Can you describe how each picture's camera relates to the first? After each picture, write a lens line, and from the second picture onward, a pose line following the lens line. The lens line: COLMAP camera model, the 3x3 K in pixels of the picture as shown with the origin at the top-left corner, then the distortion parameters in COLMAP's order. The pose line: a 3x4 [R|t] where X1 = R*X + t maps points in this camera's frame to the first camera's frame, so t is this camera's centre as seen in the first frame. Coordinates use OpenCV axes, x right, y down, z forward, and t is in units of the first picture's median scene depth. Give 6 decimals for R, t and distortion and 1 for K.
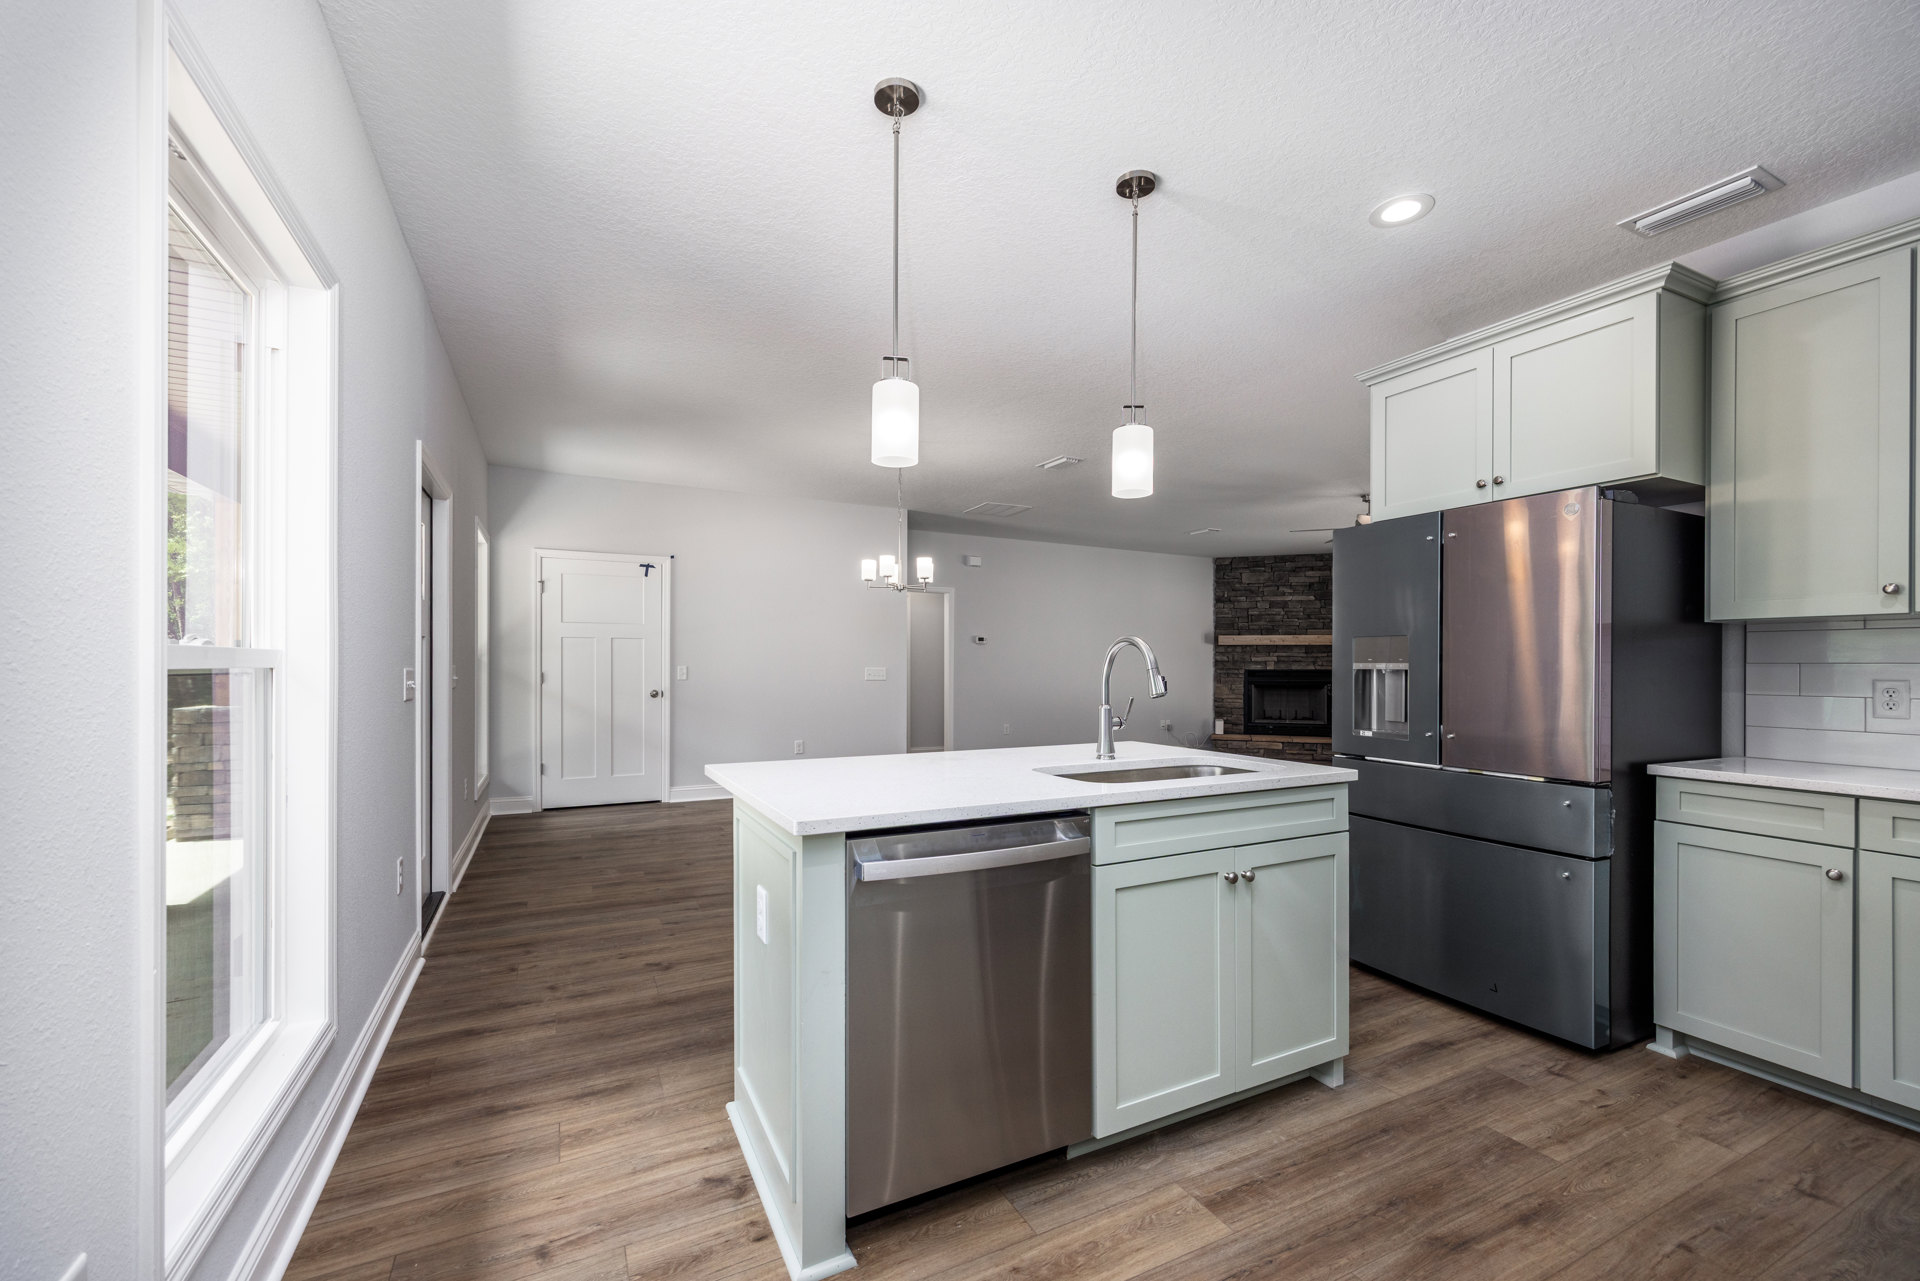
lens RADIAL K [[743.5, 0, 954.9], [0, 743.5, 668.6], [0, 0, 1]] dist [-0.001501, 0.000537]
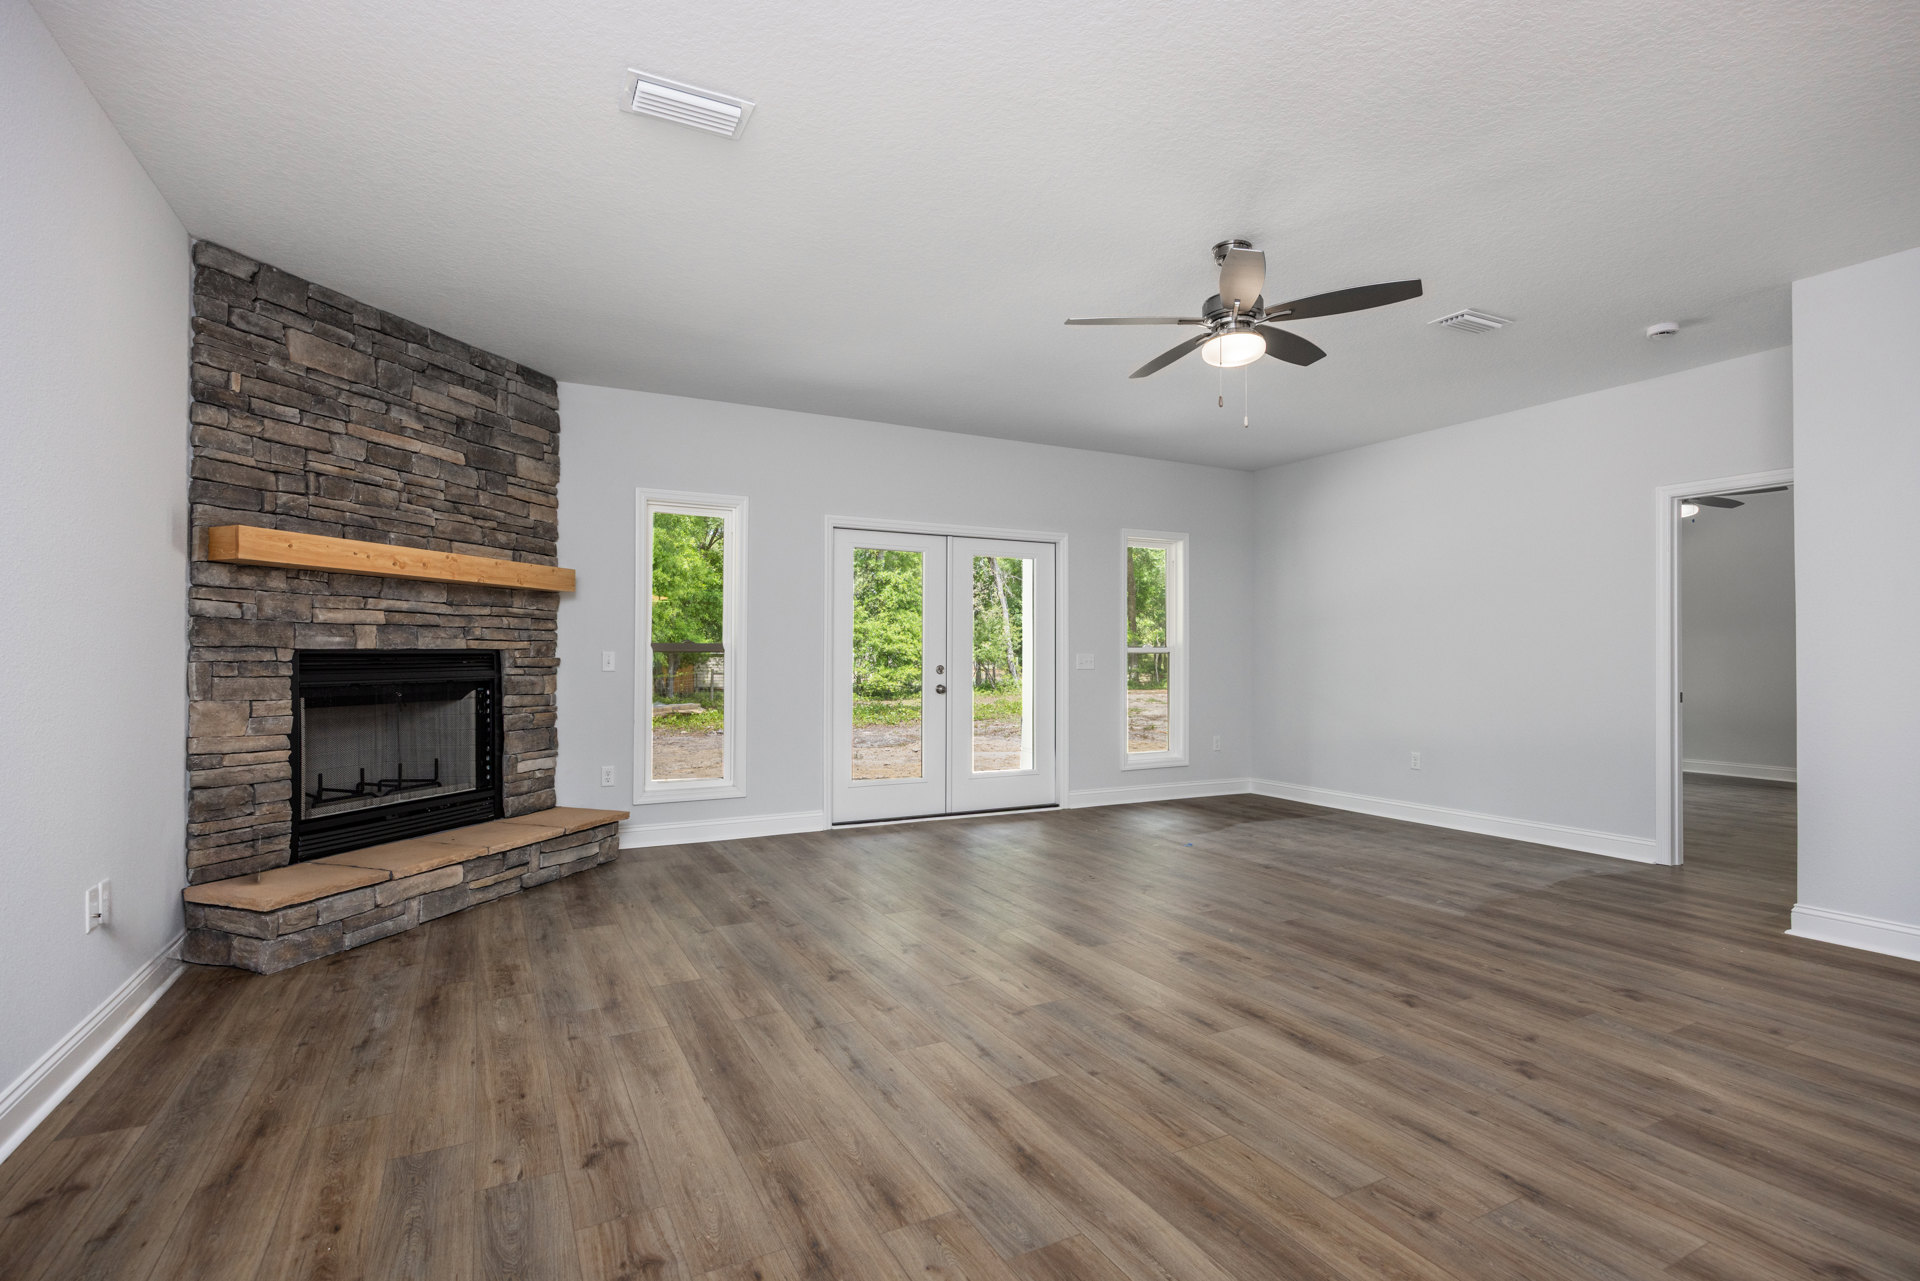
lens RADIAL K [[926.8, 0, 967.0], [0, 926.8, 637.7], [0, 0, 1]] dist [-0.003266, 0.000083]
pose [[-0.029712, 0.012901, 0.999475, 0.006577], [0.001243, 0.999916, -0.012870, 0.001866], [-0.999558, 0.000860, -0.029725, 0.740497]]
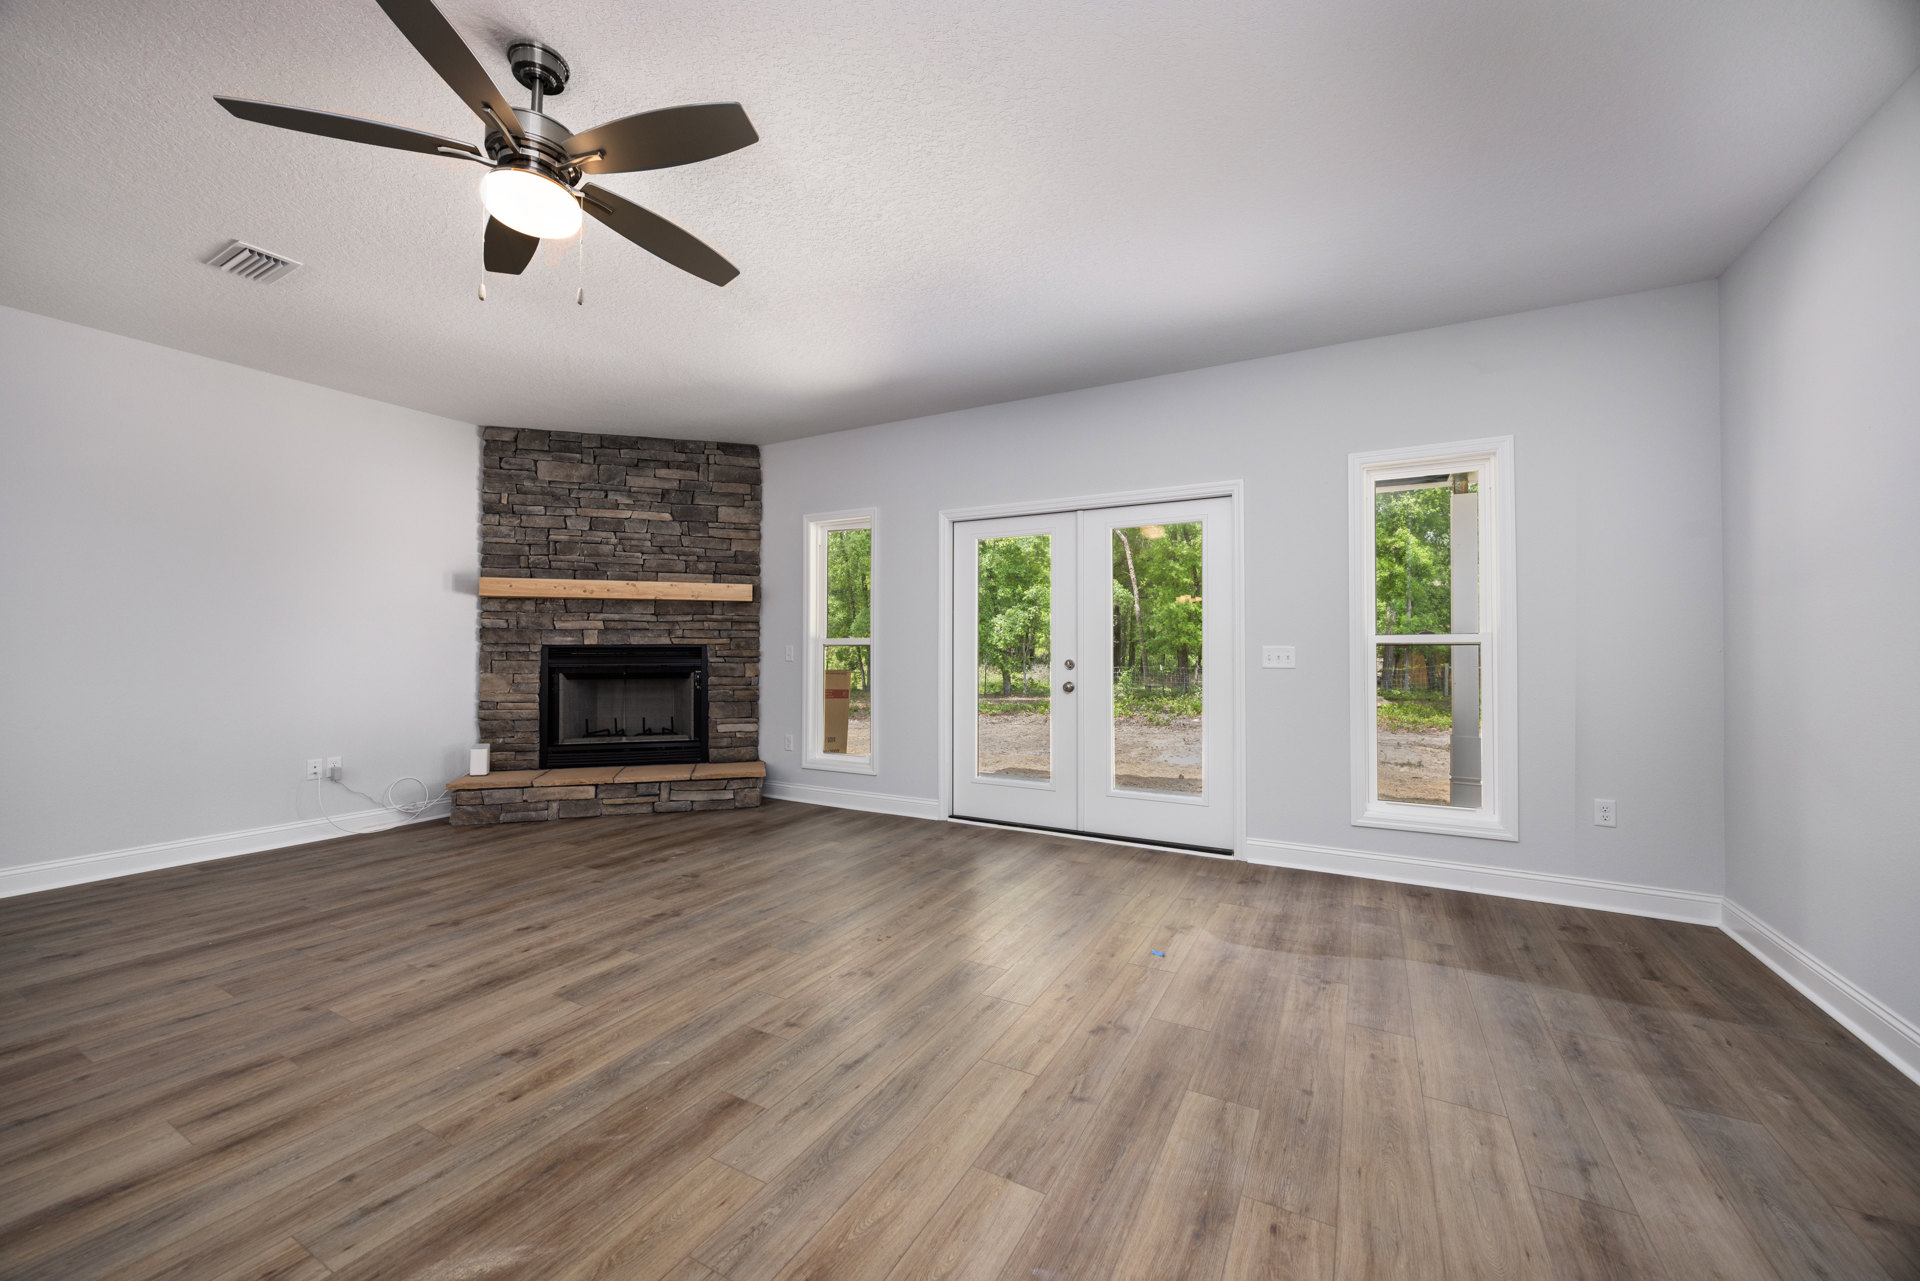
lens RADIAL K [[743.5, 0, 964.7], [0, 743.5, 633.1], [0, 0, 1]] dist [-0.001501, 0.000537]
pose [[0.827215, 0.007463, 0.561835, 0.343412], [0.005710, 0.999749, -0.021687, 0.006063], [-0.561856, 0.021147, 0.826965, 0.402160]]
